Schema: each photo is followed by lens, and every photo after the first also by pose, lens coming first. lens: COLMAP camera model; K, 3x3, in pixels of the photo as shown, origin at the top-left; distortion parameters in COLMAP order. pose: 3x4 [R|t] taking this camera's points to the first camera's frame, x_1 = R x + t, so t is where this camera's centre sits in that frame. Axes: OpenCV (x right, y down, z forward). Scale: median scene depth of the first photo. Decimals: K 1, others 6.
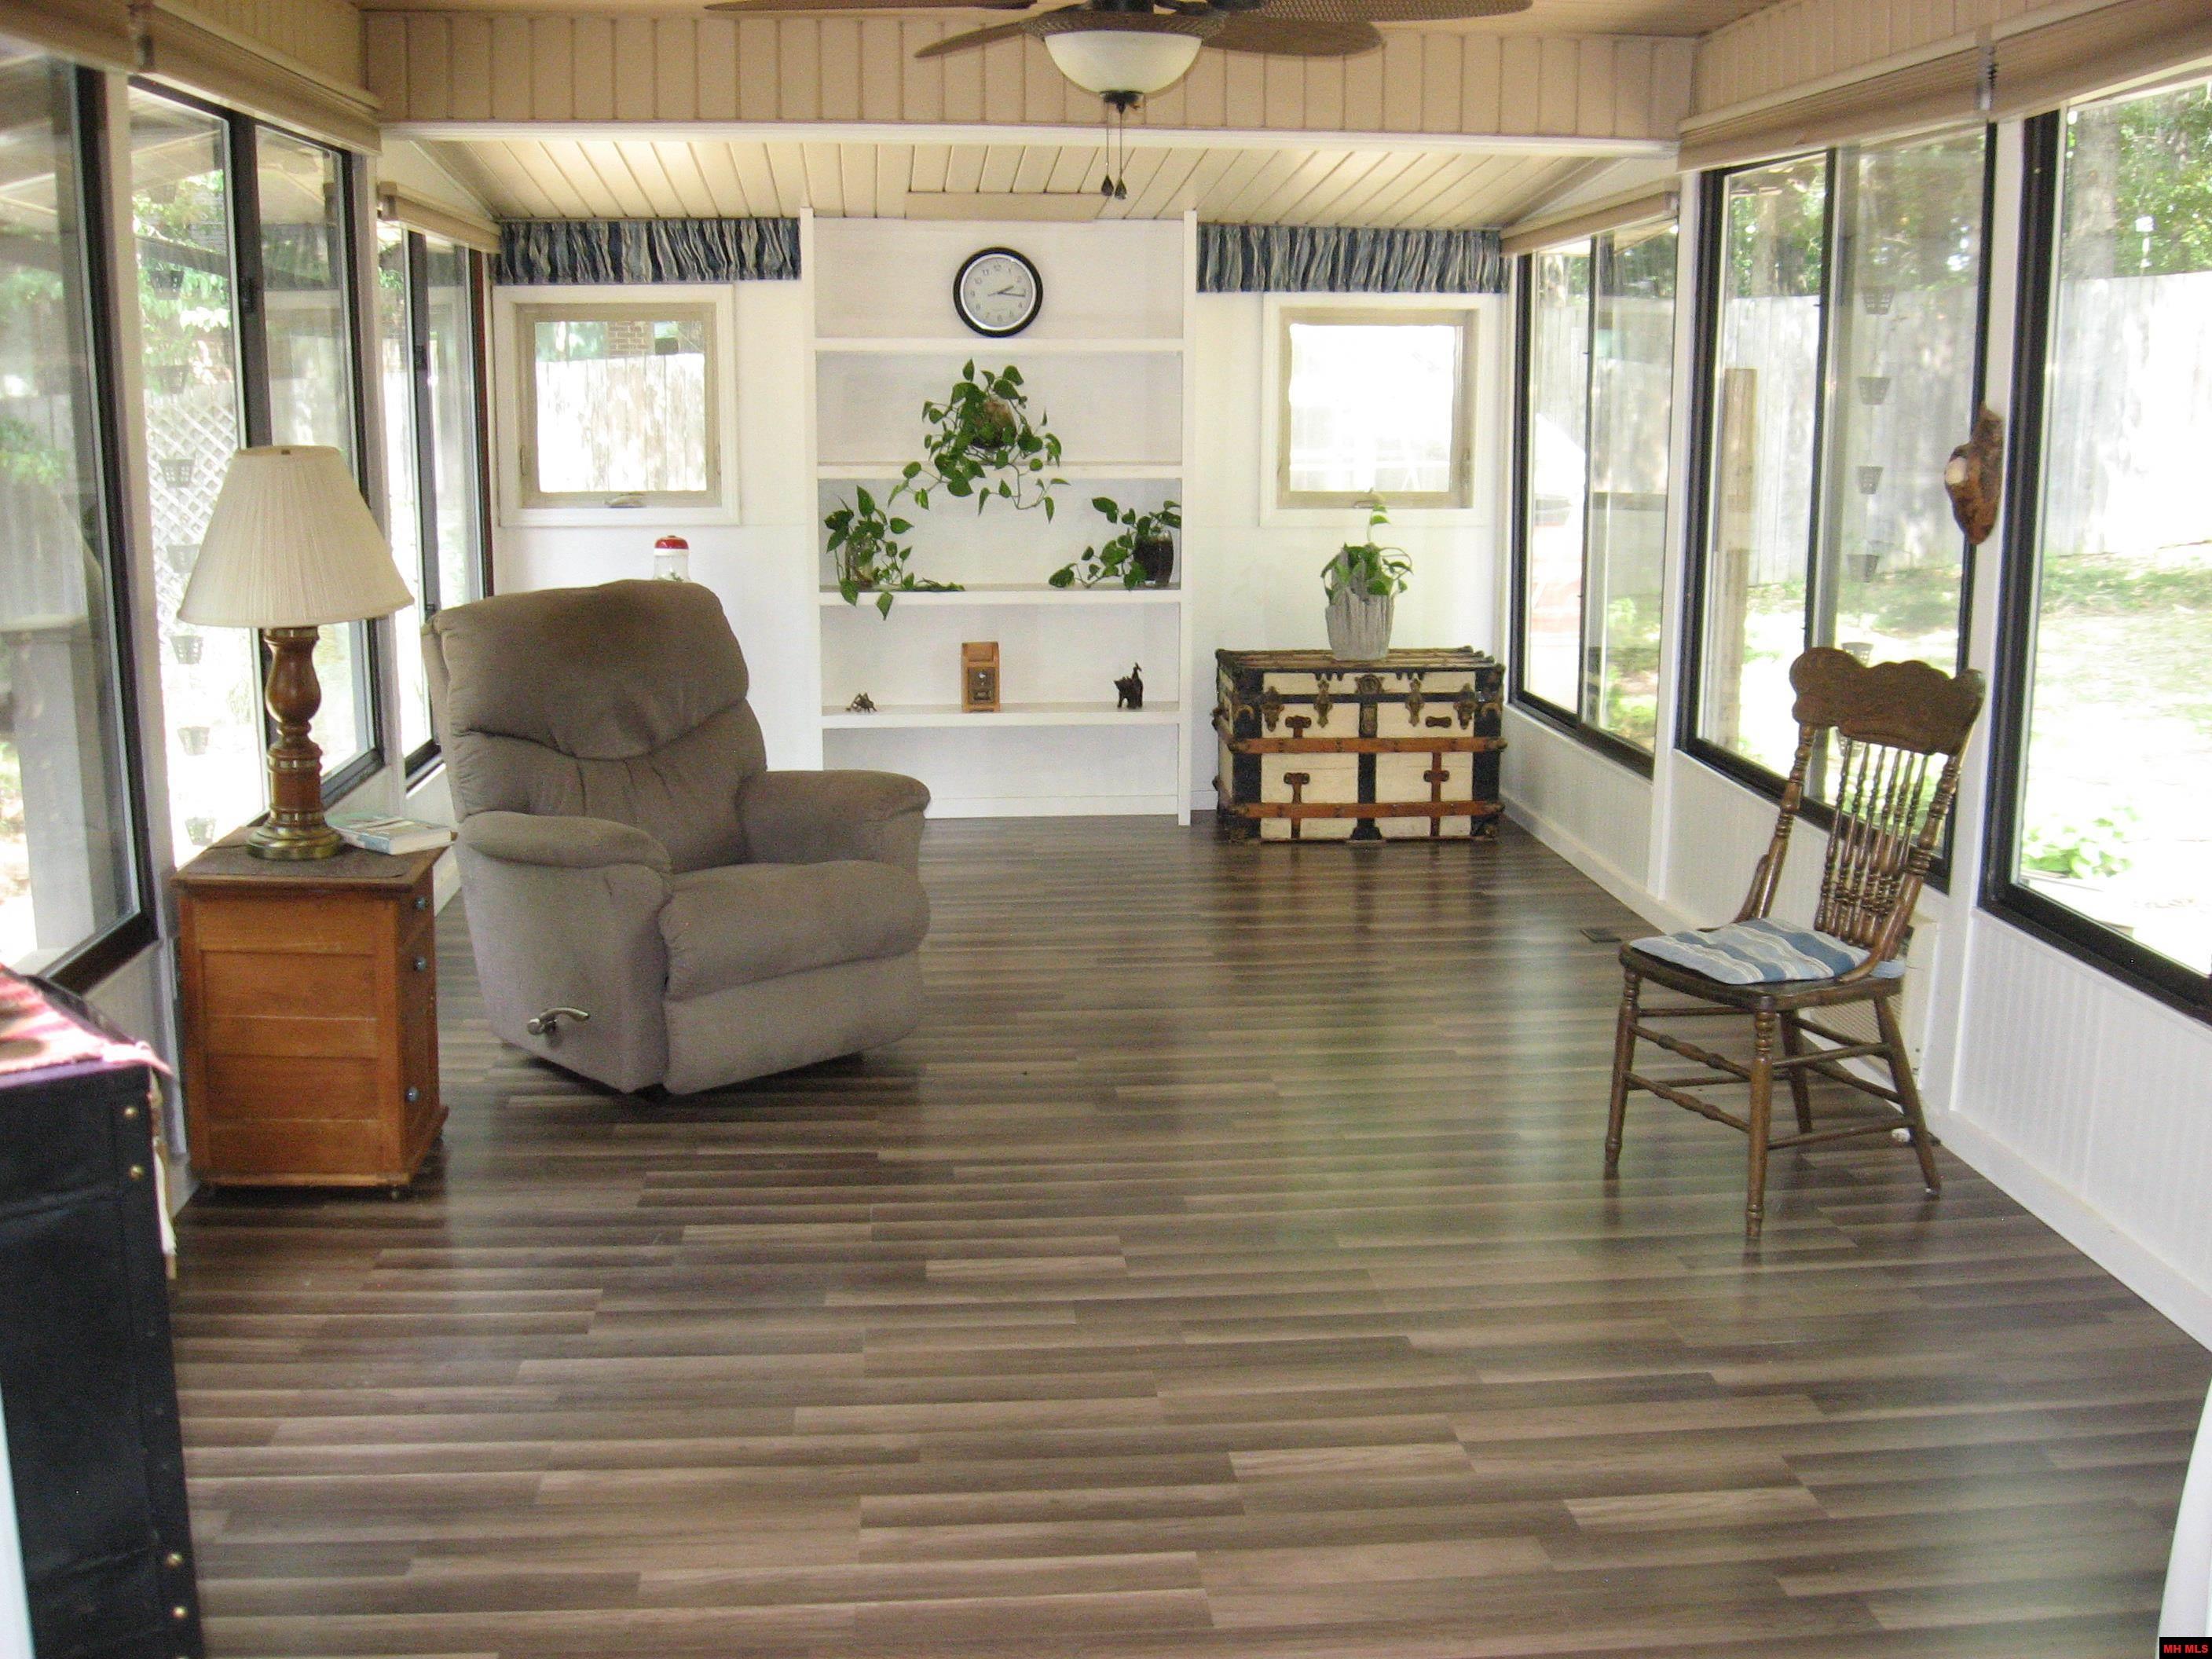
lens RADIAL K [[2320.7, 0, 1102.1], [0, 2320.7, 844.9], [0, 0, 1]] dist [-0.133476, 0.057133]
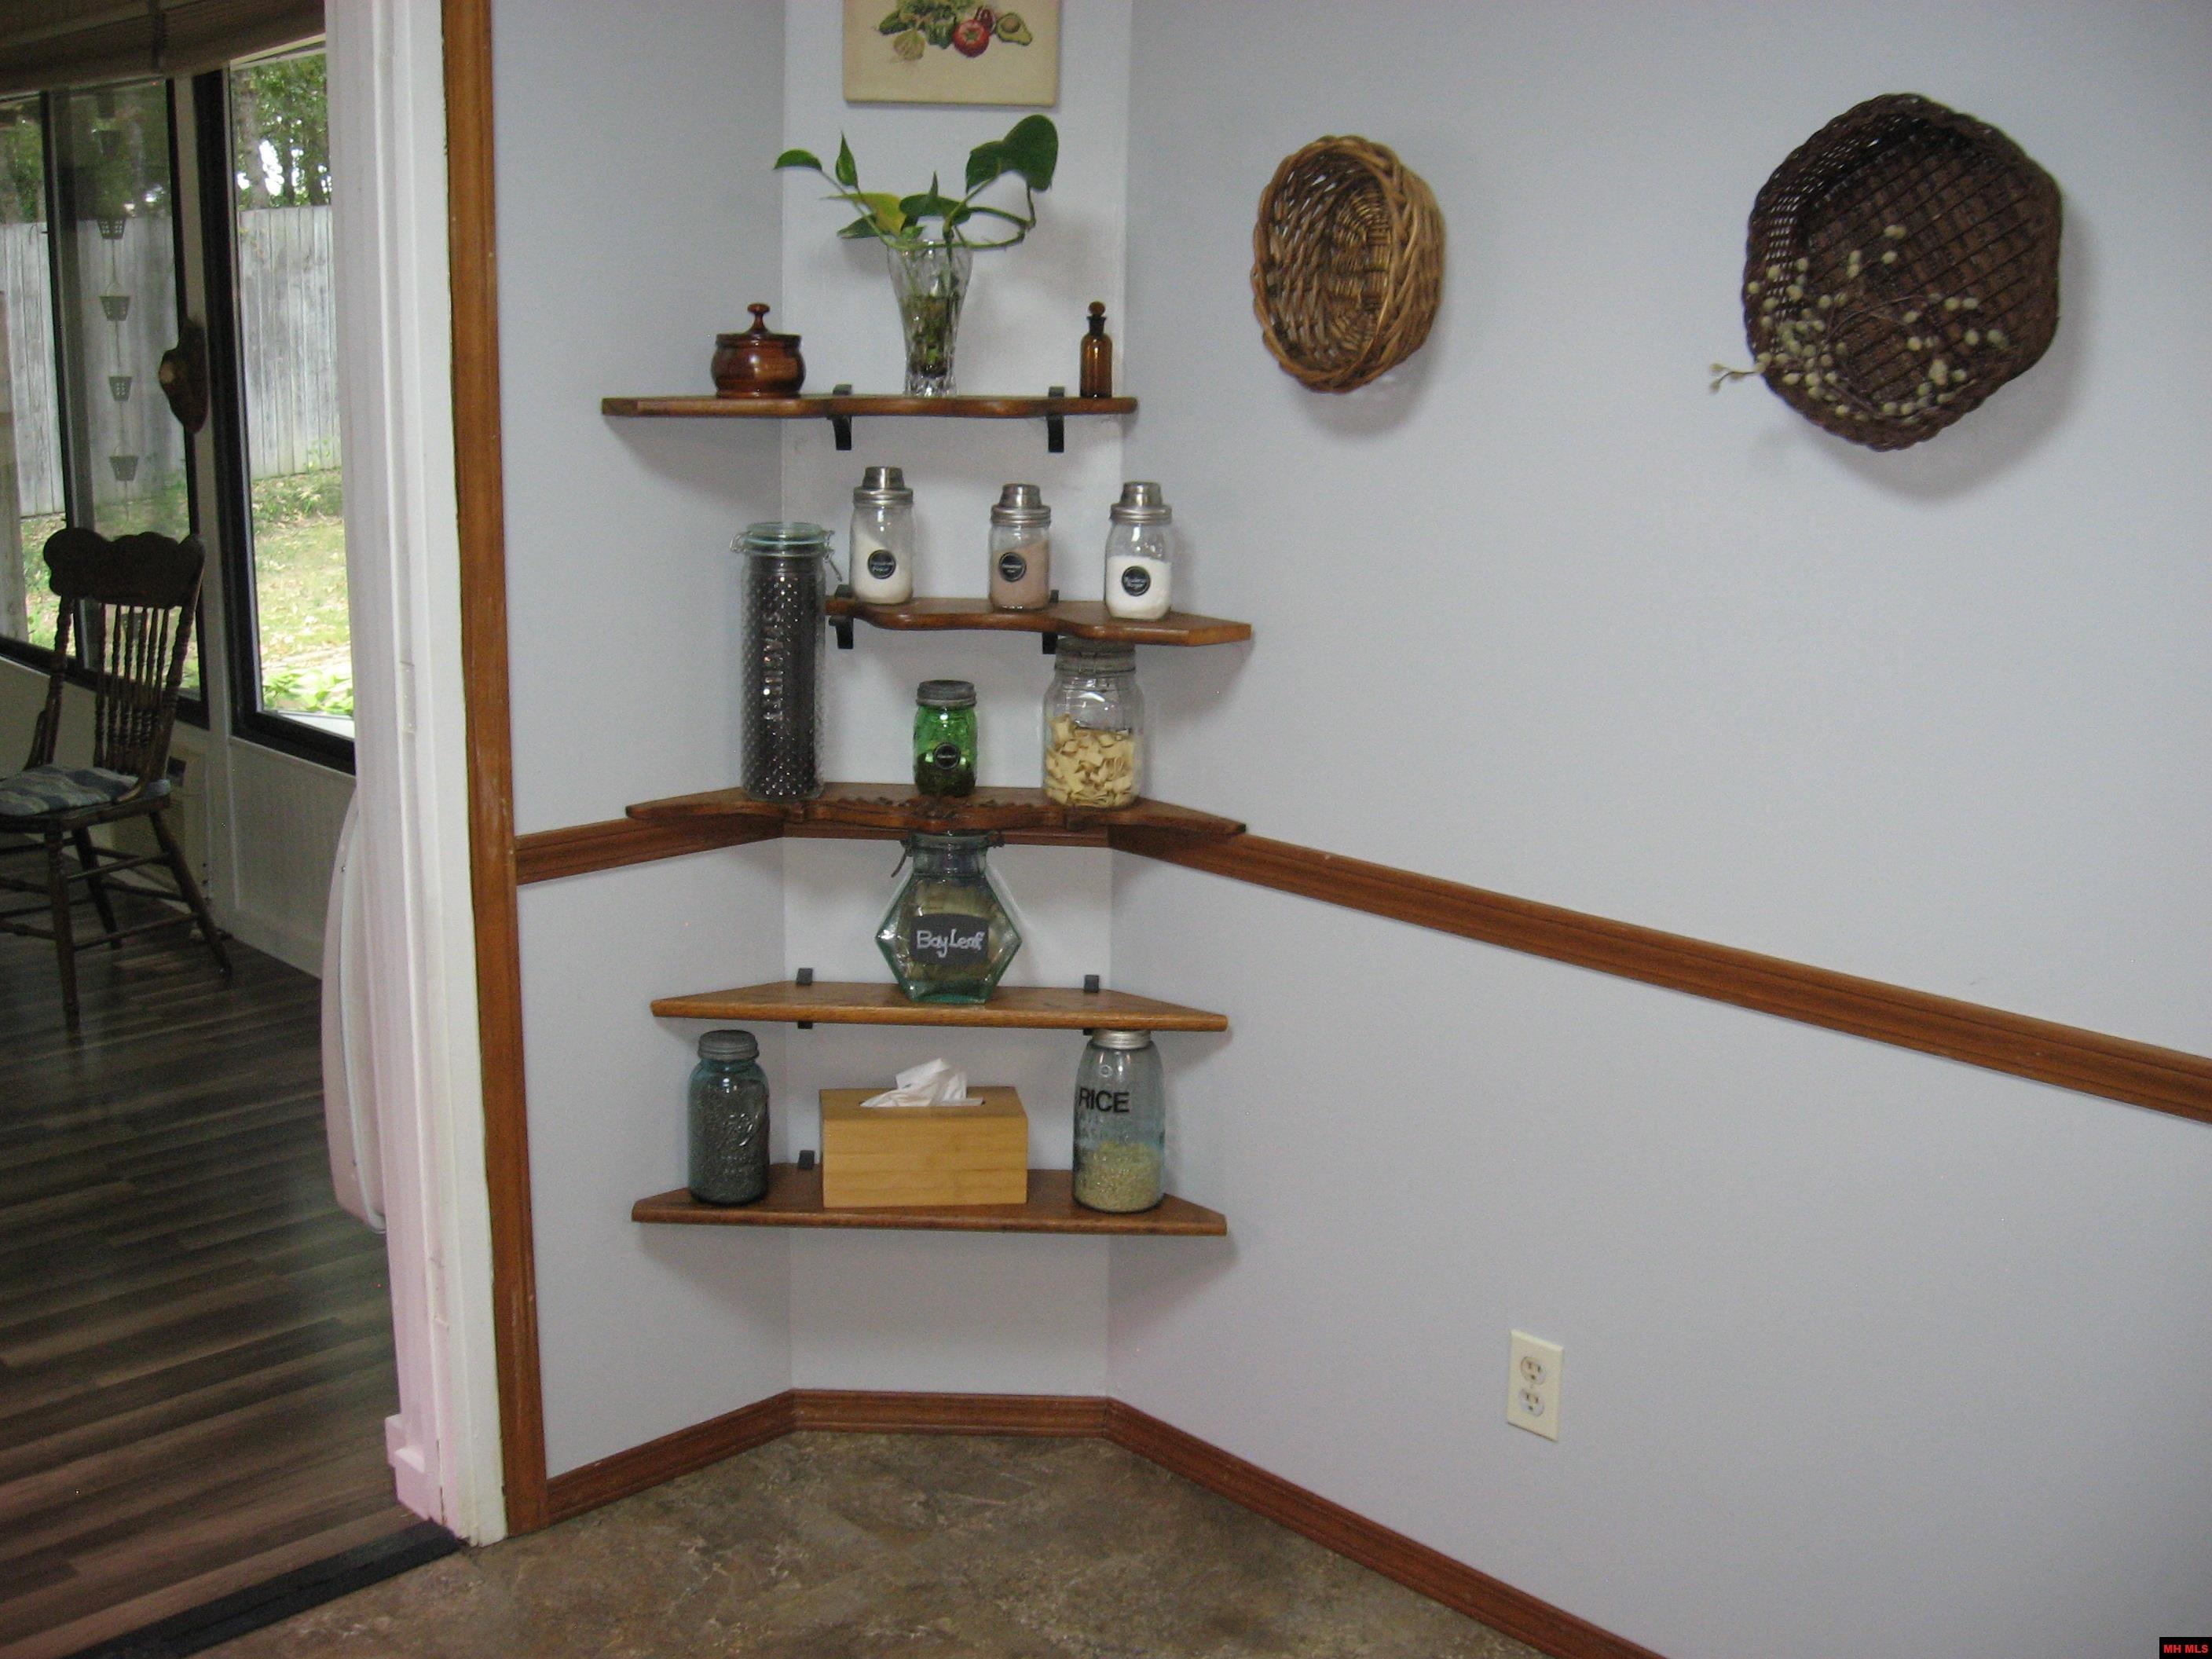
lens RADIAL K [[2320.7, 0, 1102.1], [0, 2320.7, 844.9], [0, 0, 1]] dist [-0.133476, 0.057133]
pose [[0.767427, -0.133516, 0.627079, -0.024660], [0.112927, 0.990934, 0.072785, 0.050476], [-0.631112, 0.014957, 0.775547, -0.224741]]
